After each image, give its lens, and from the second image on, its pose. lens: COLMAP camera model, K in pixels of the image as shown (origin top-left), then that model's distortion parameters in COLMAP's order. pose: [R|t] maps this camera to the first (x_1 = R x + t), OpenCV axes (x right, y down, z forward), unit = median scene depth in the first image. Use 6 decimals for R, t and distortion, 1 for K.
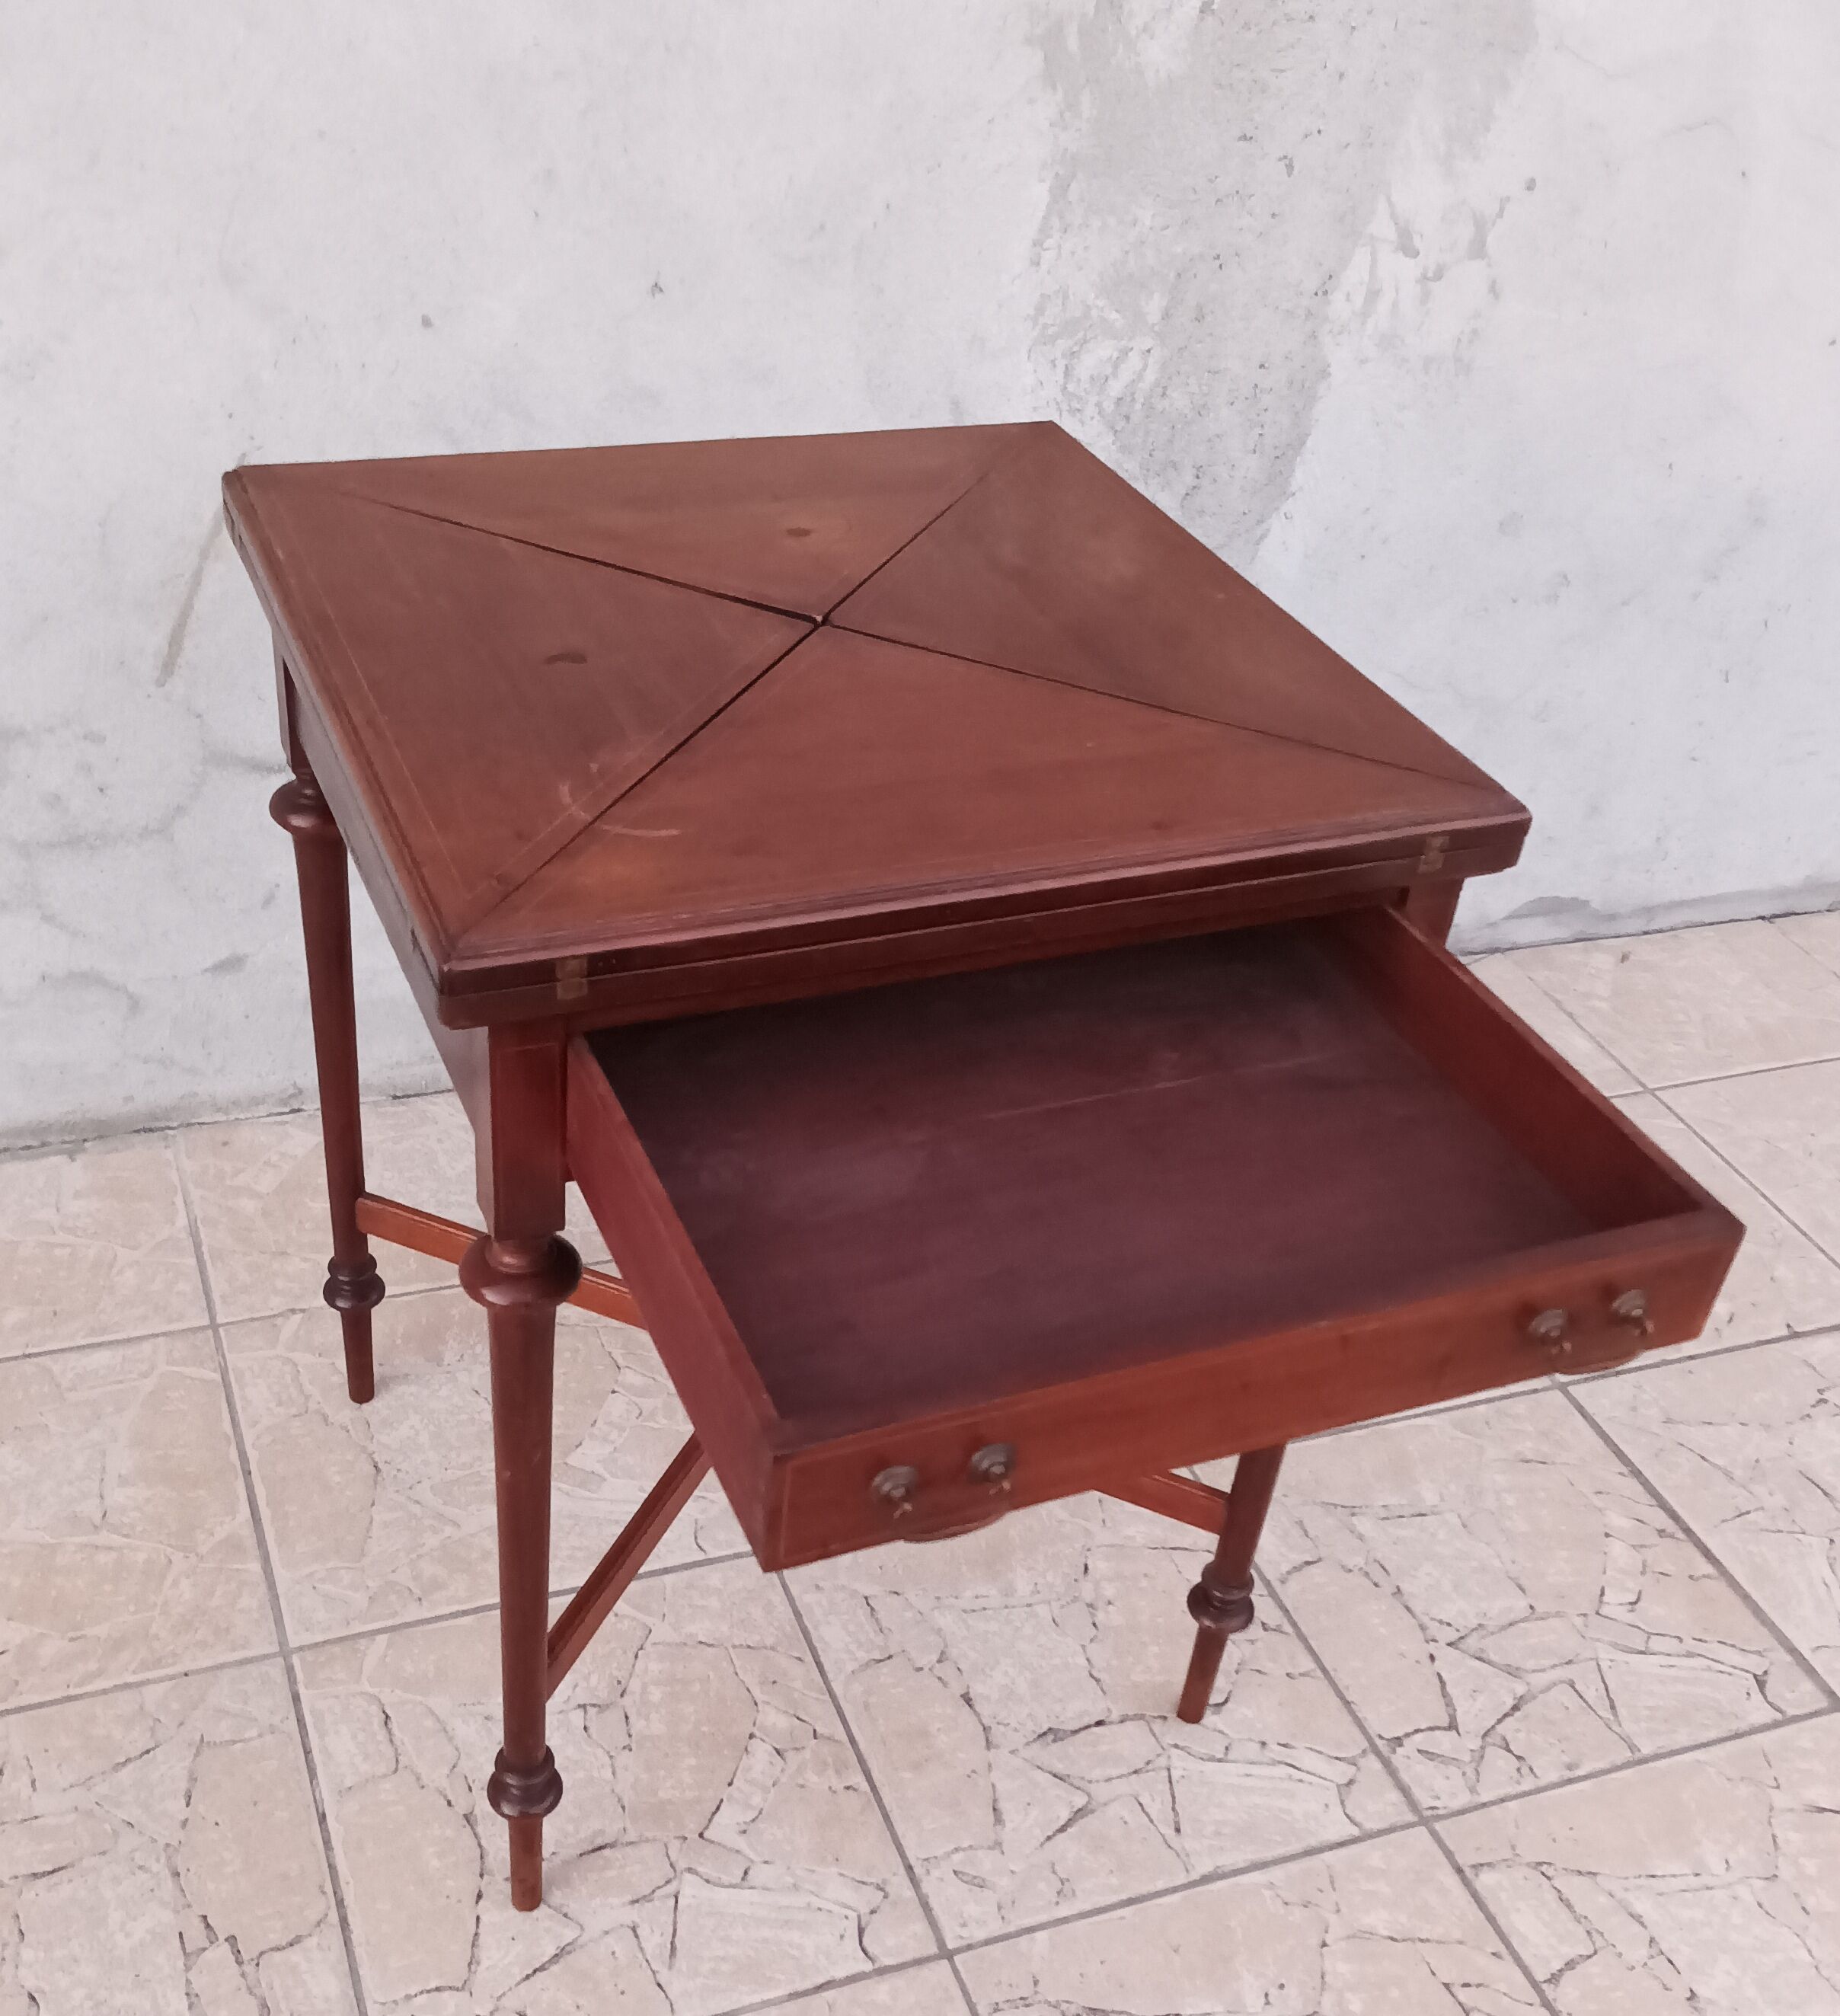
lens RADIAL K [[2239.0, 0, 840.4], [0, 2239.0, 1168.6], [0, 0, 1]] dist [0.049164, -0.072358]
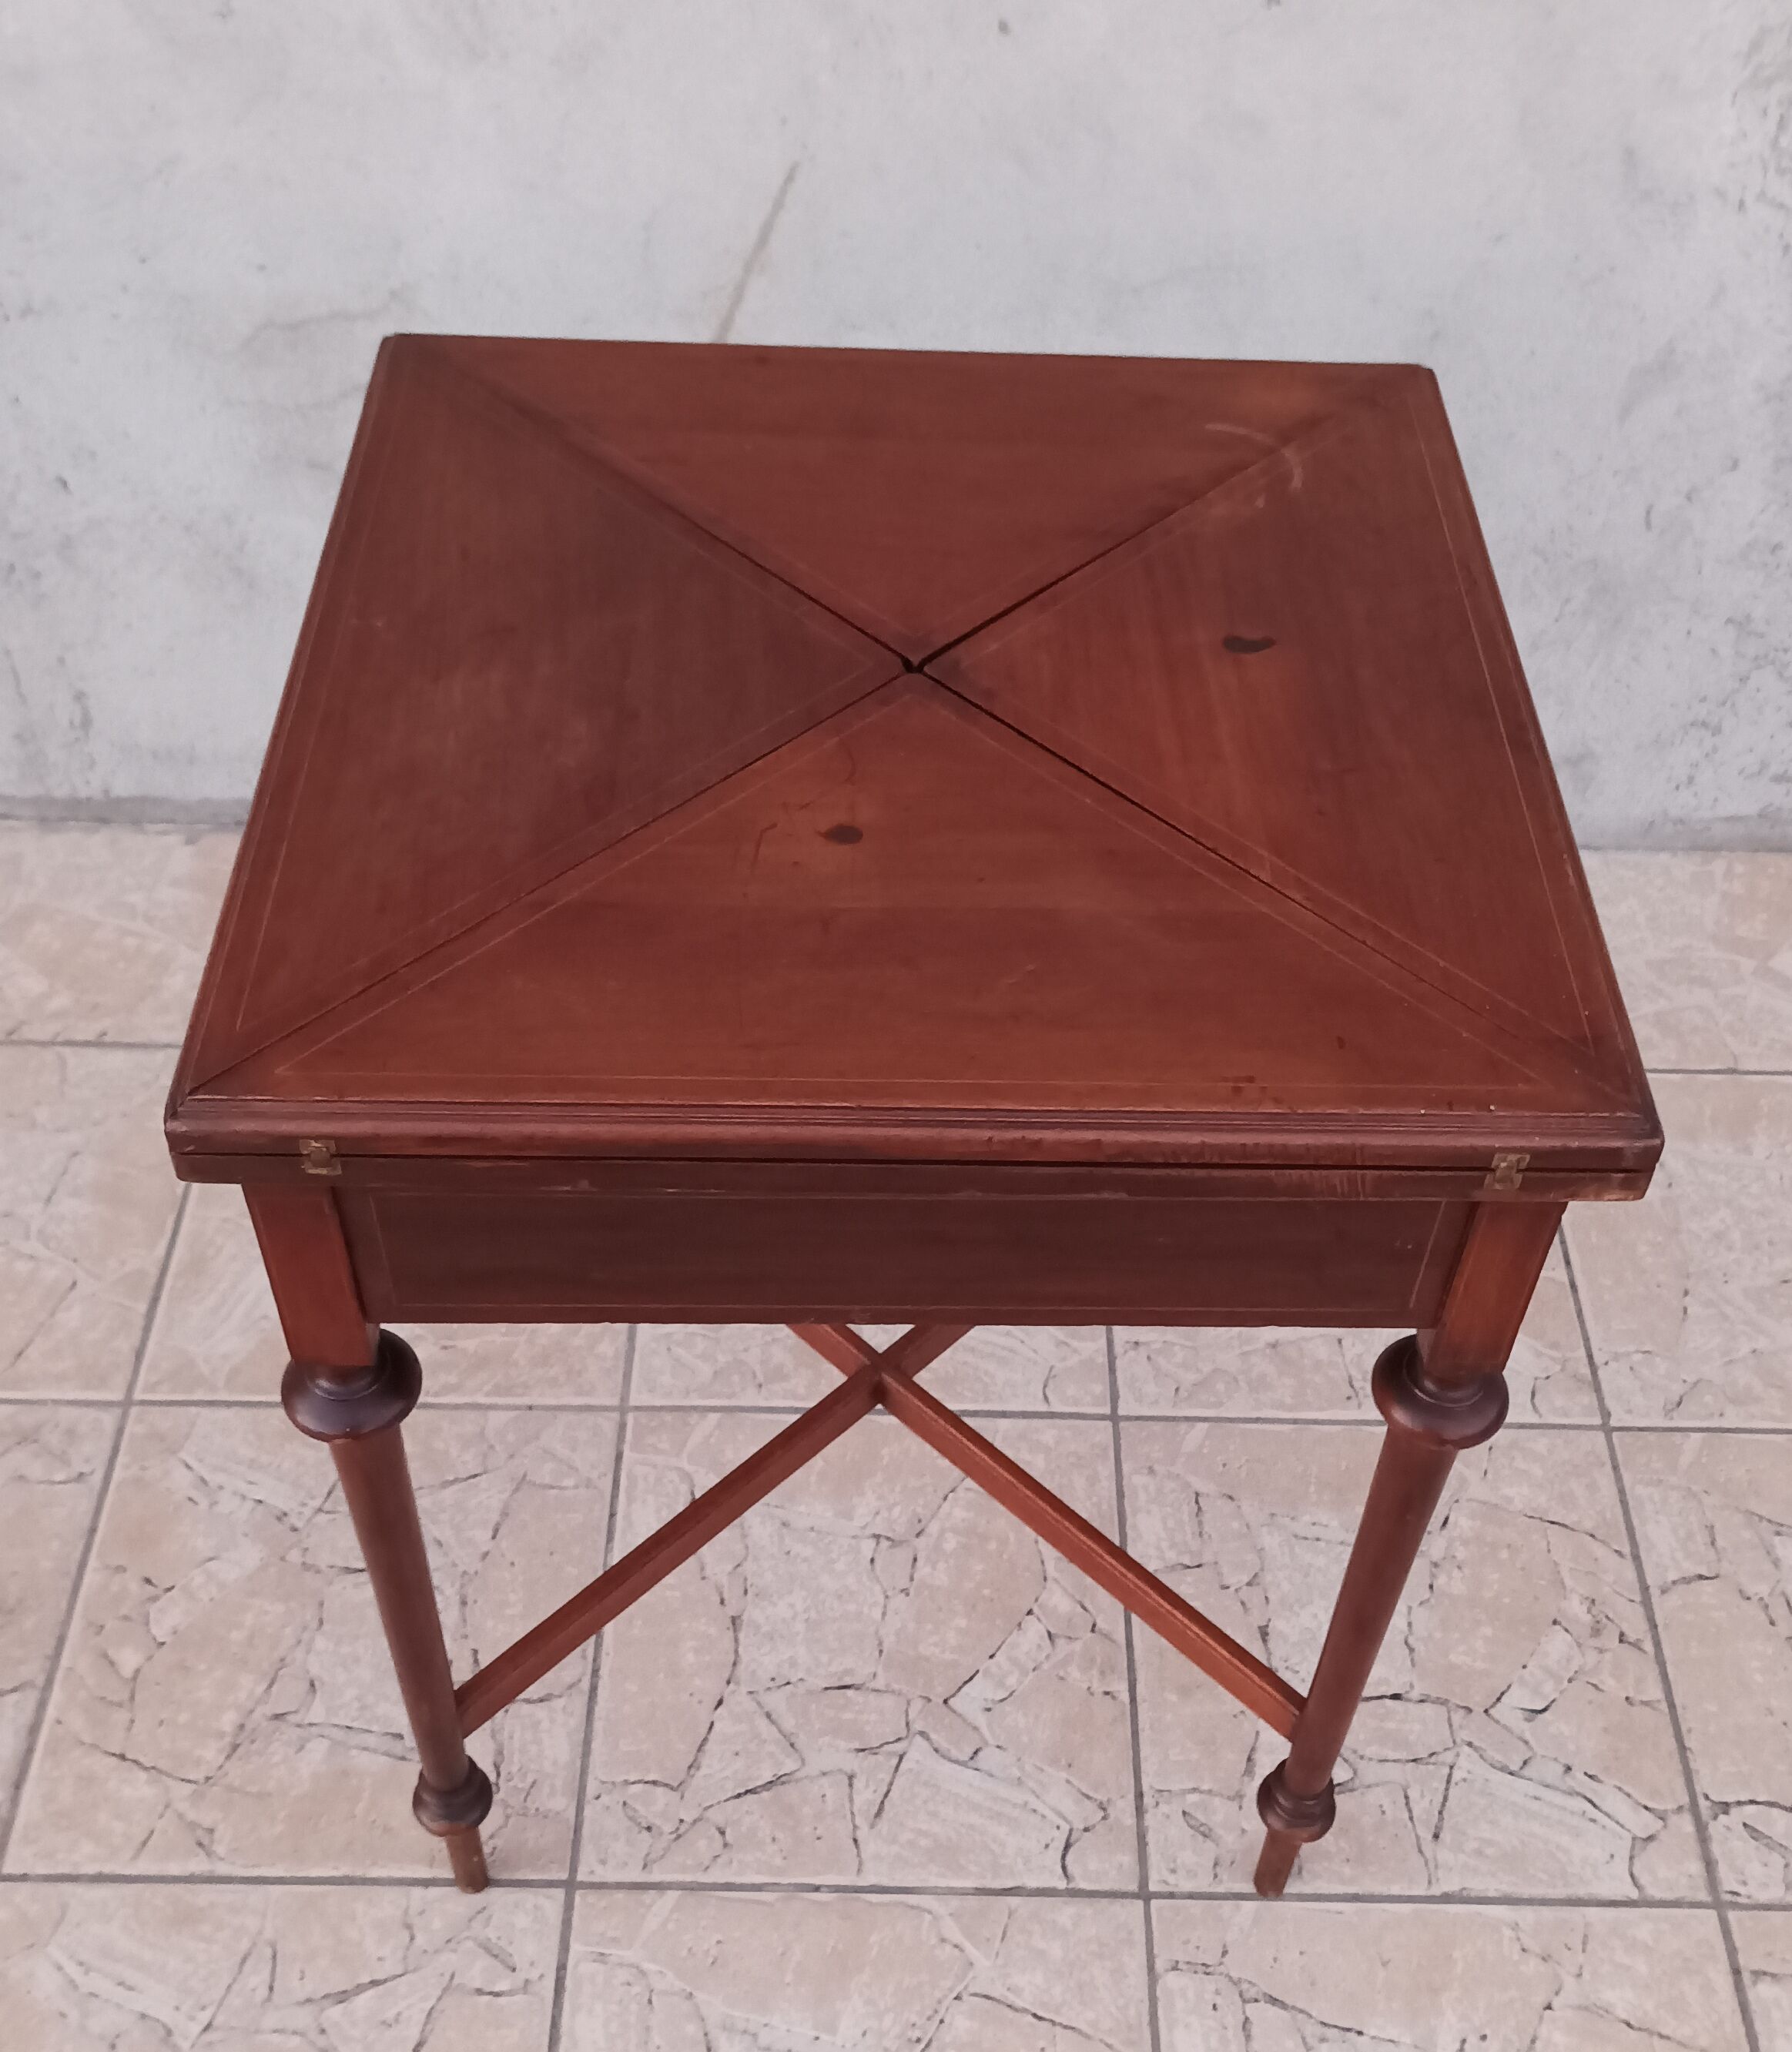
lens RADIAL K [[2273.7, 0, 902.3], [0, 2273.7, 1152.9], [0, 0, 1]] dist [0.043846, -0.073335]
pose [[0.933598, 0.218408, -0.284066, 0.144811], [-0.162463, 0.964606, 0.207706, -0.136788], [0.319376, -0.147764, 0.936037, 0.076821]]
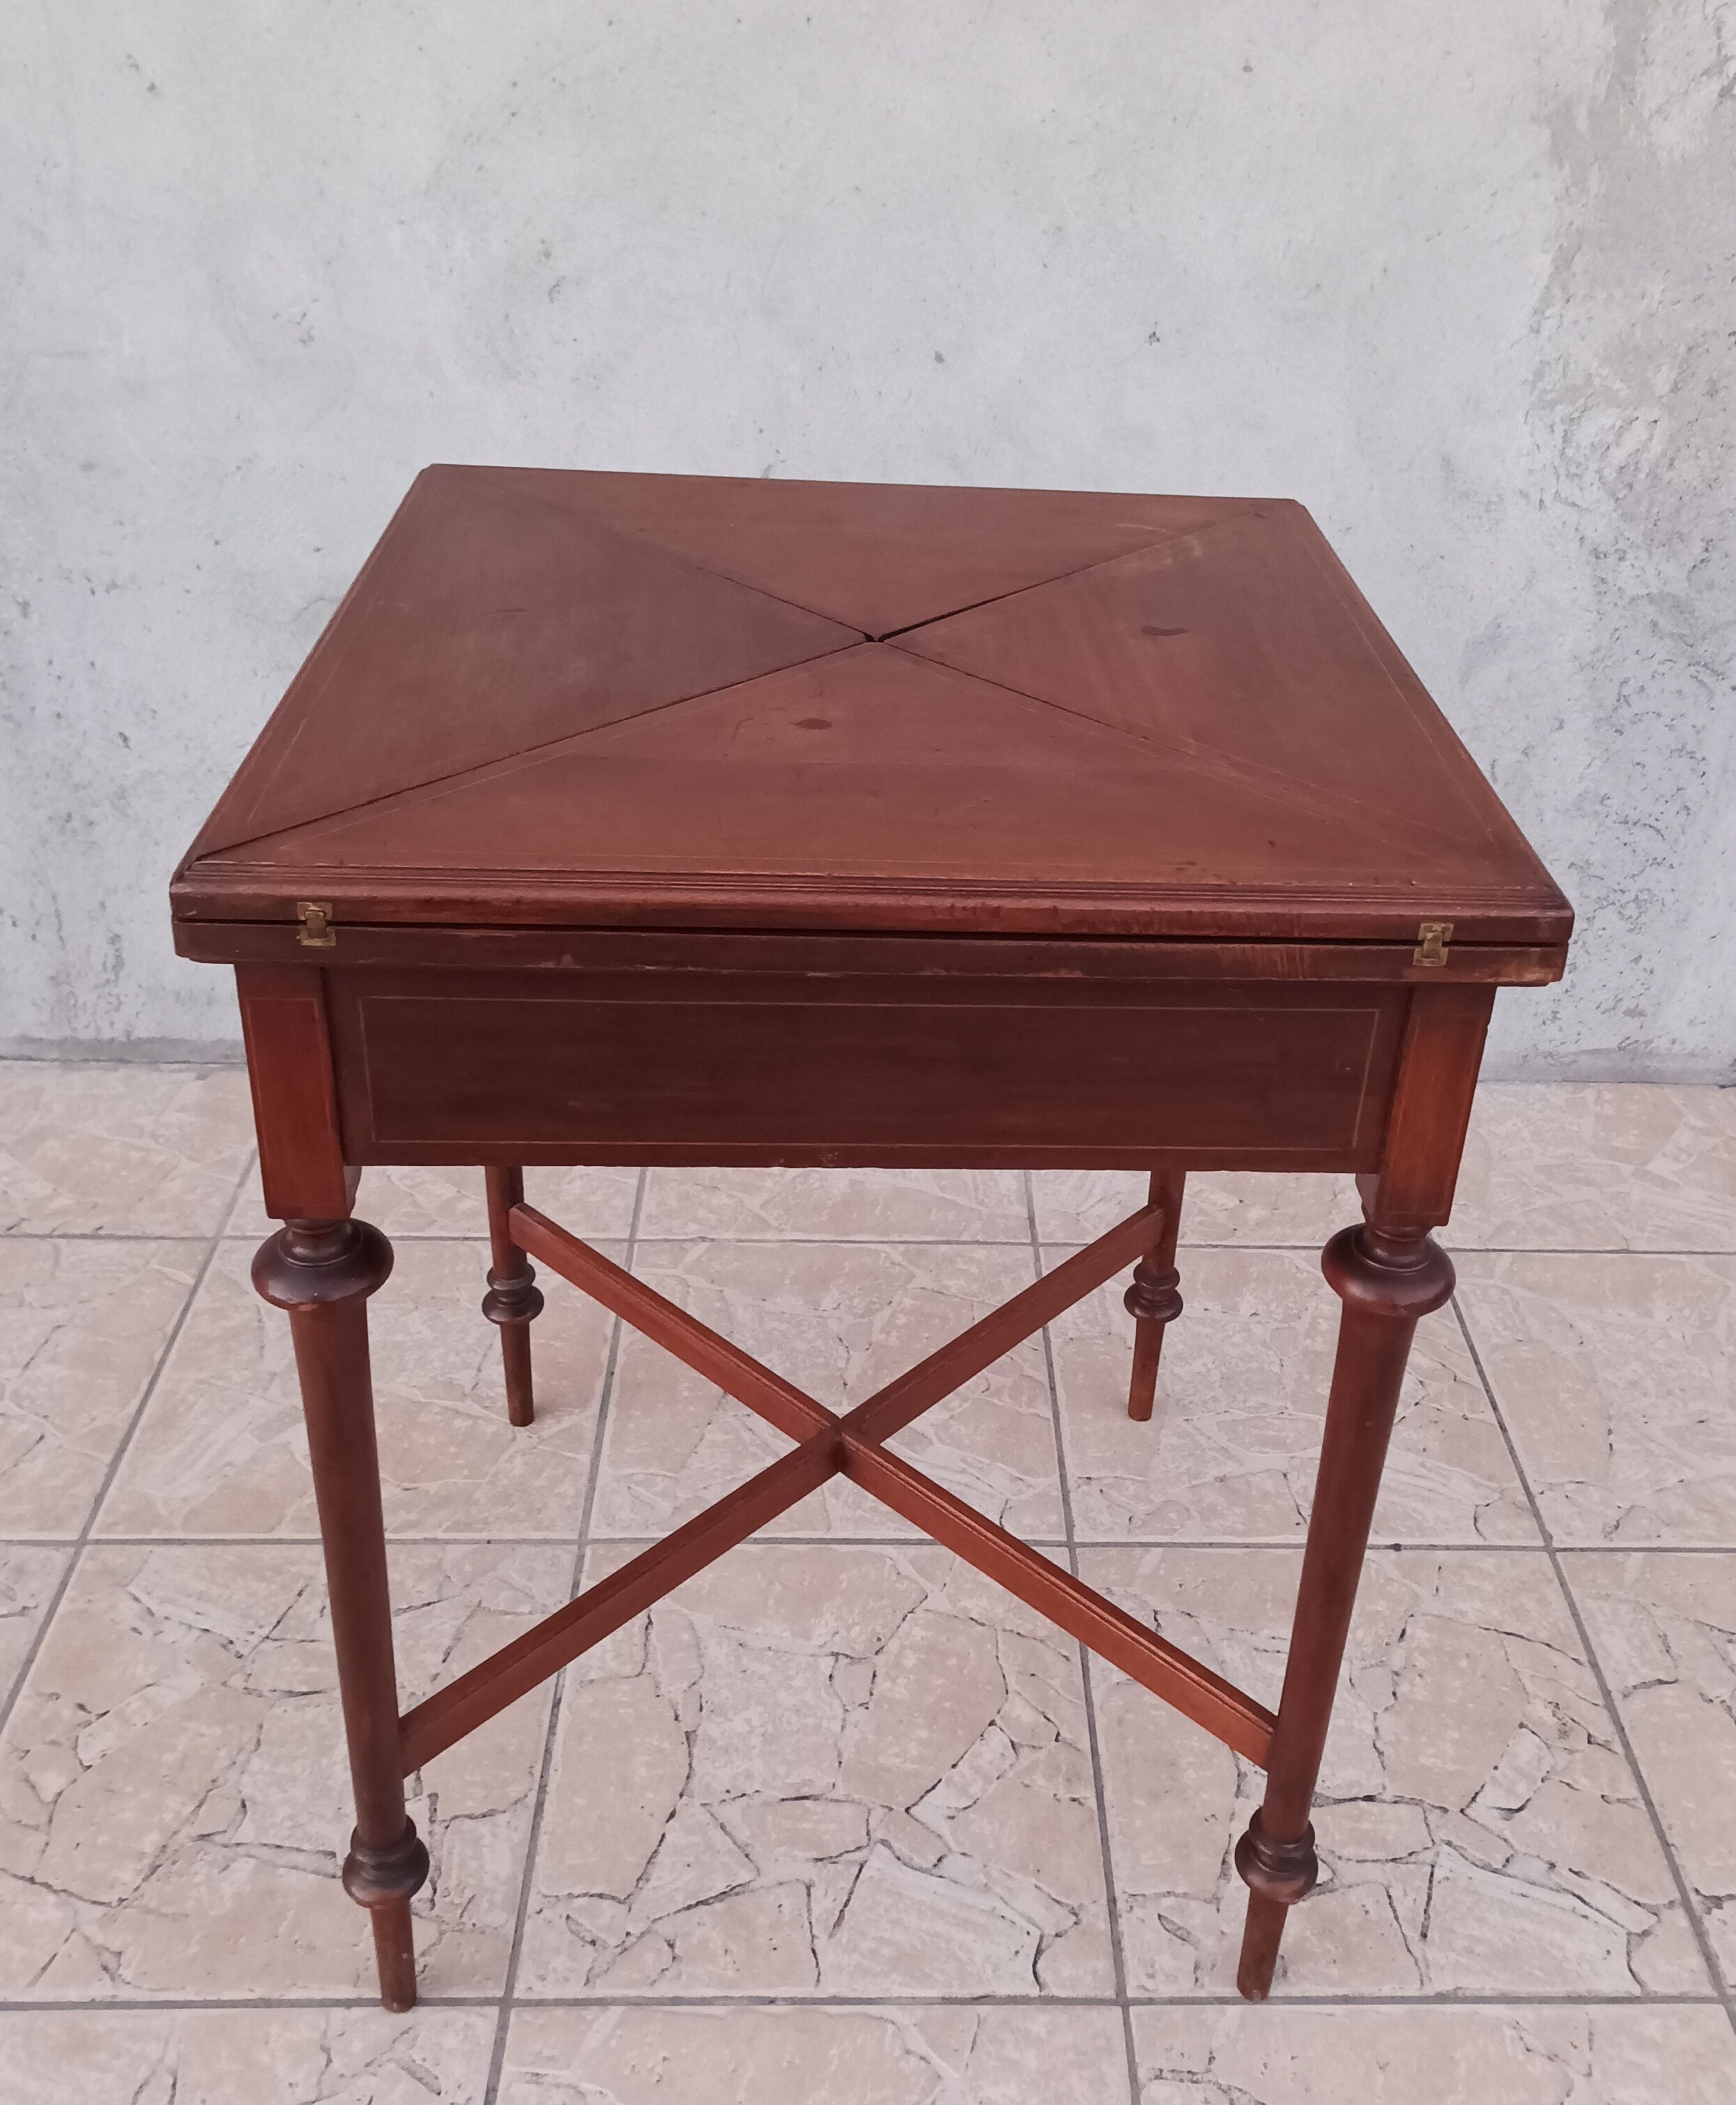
lens RADIAL K [[2058.1, 0, 934.9], [0, 2058.1, 940.2], [0, 0, 1]] dist [0.021500, -0.016967]
pose [[0.947270, 0.108720, -0.301428, 0.164114], [-0.155655, 0.978365, -0.136285, 0.047723], [0.280090, 0.176017, 0.943699, 0.097158]]
